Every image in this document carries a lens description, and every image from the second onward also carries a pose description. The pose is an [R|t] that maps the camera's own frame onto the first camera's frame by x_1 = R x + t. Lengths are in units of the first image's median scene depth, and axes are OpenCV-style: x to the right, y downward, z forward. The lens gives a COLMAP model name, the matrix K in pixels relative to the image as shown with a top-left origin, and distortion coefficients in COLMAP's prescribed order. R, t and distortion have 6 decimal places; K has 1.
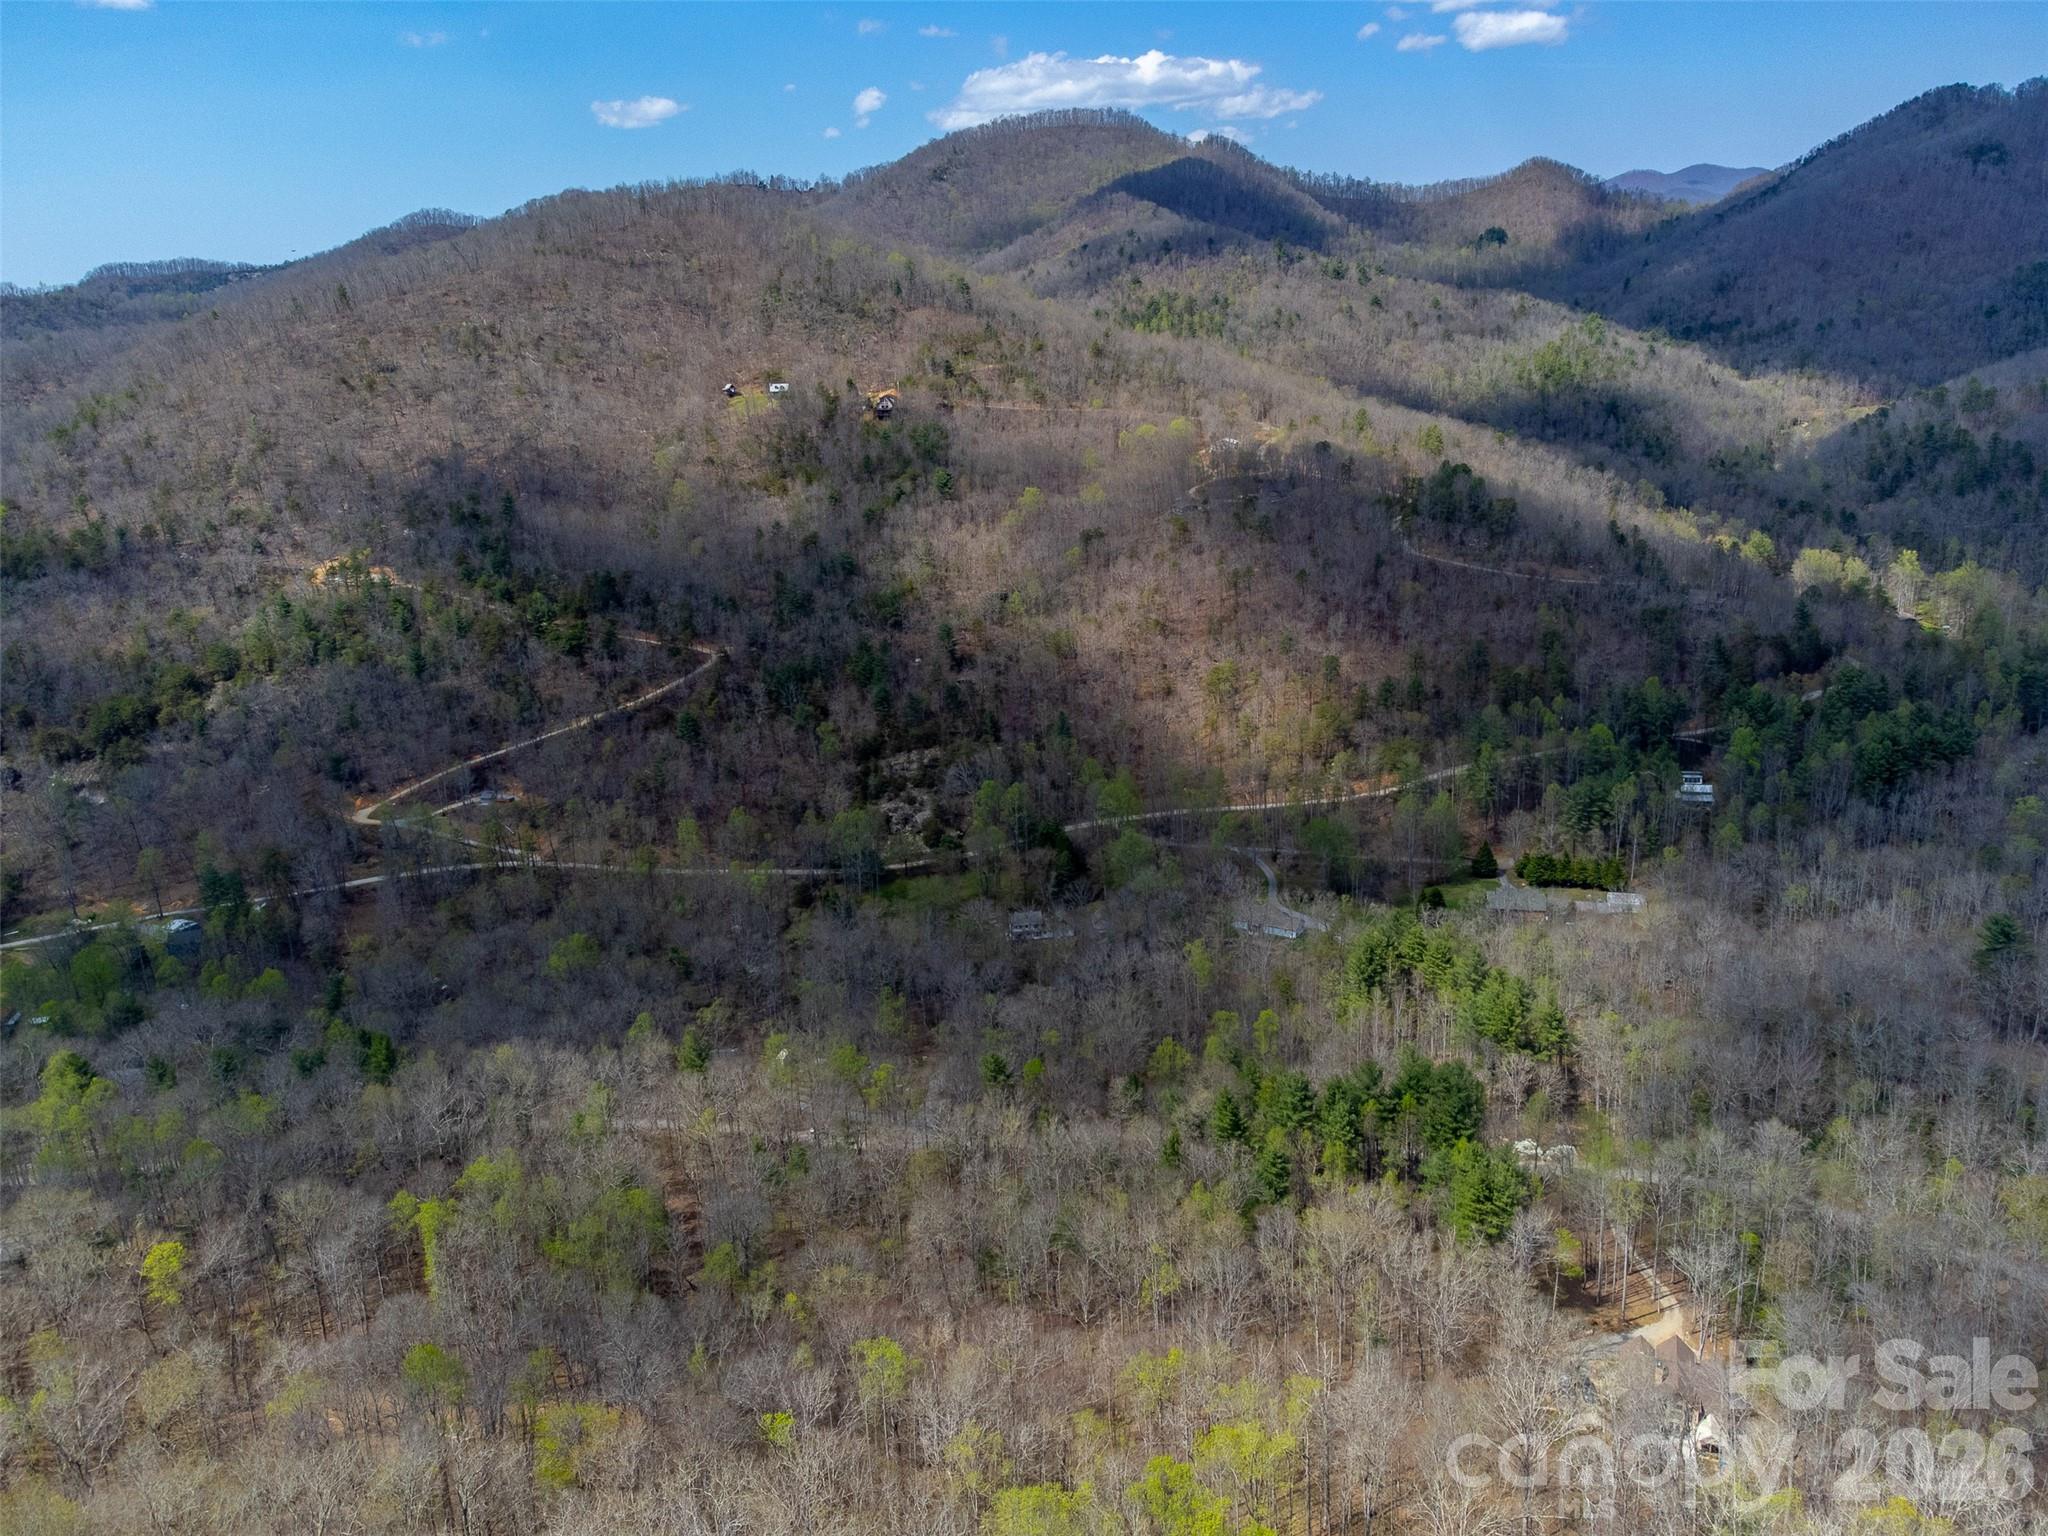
lens RADIAL K [[1534.3, 0, 1025.9], [0, 1534.3, 762.6], [0, 0, 1]] dist [0.022445, 0.009449]
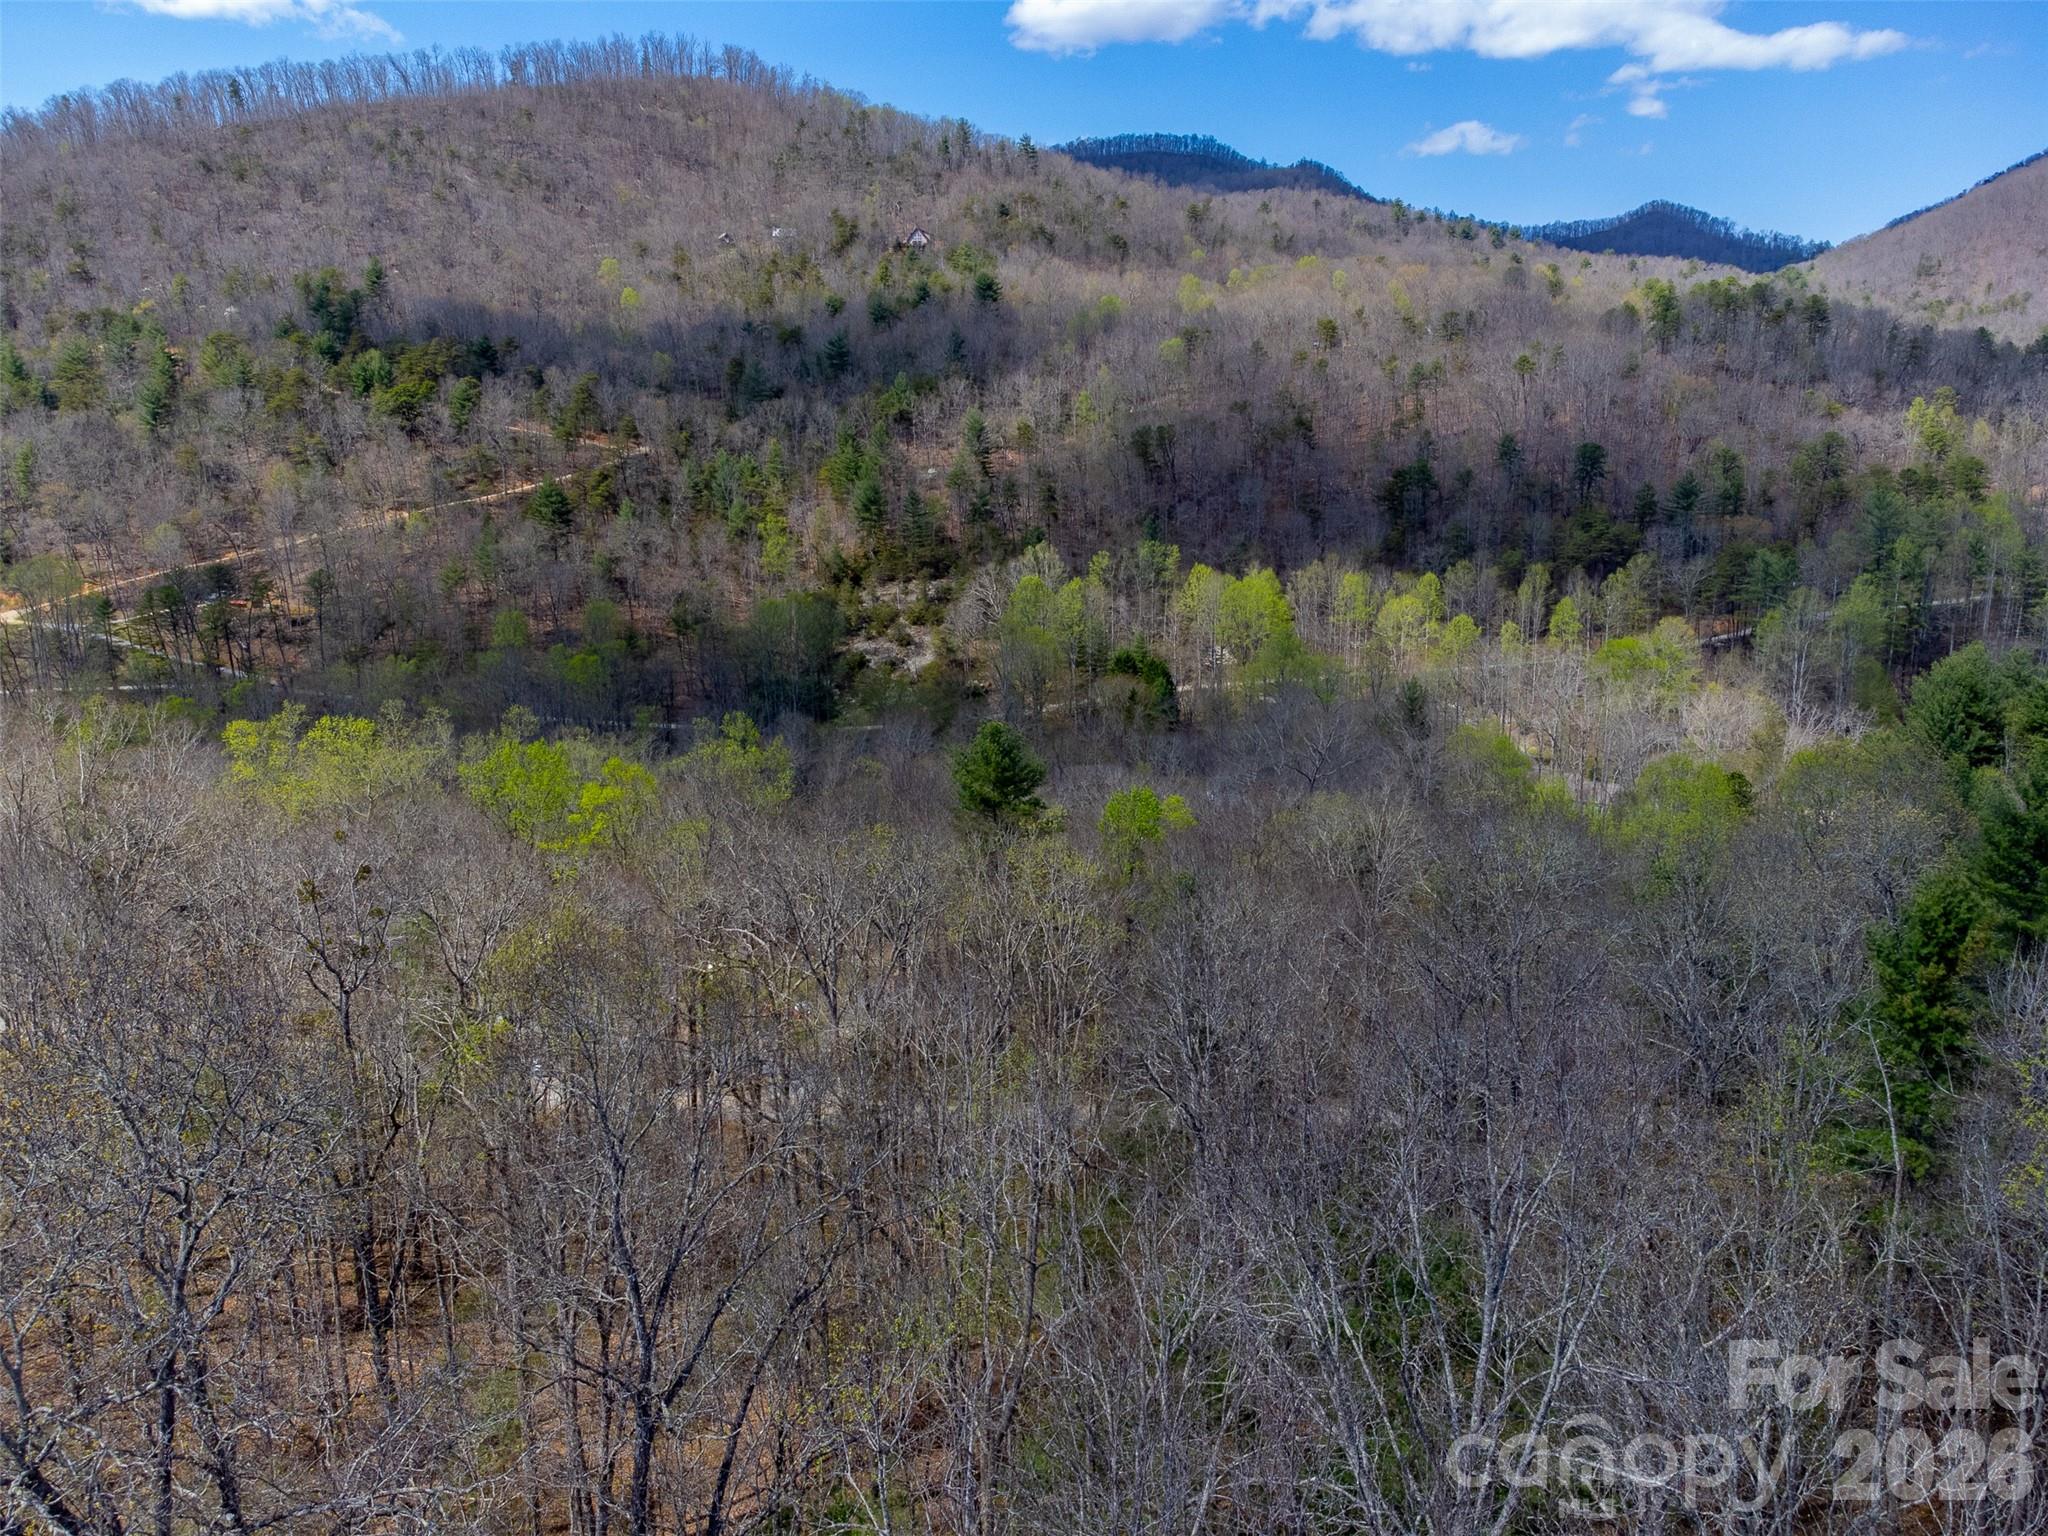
lens RADIAL K [[1534.3, 0, 1006.2], [0, 1534.3, 729.0], [0, 0, 1]] dist [0.022445, 0.009449]
pose [[0.998194, 0.026570, -0.053882, -0.000043], [-0.031860, 0.994496, -0.099818, 0.117479], [0.050933, 0.101354, 0.993546, 0.388981]]
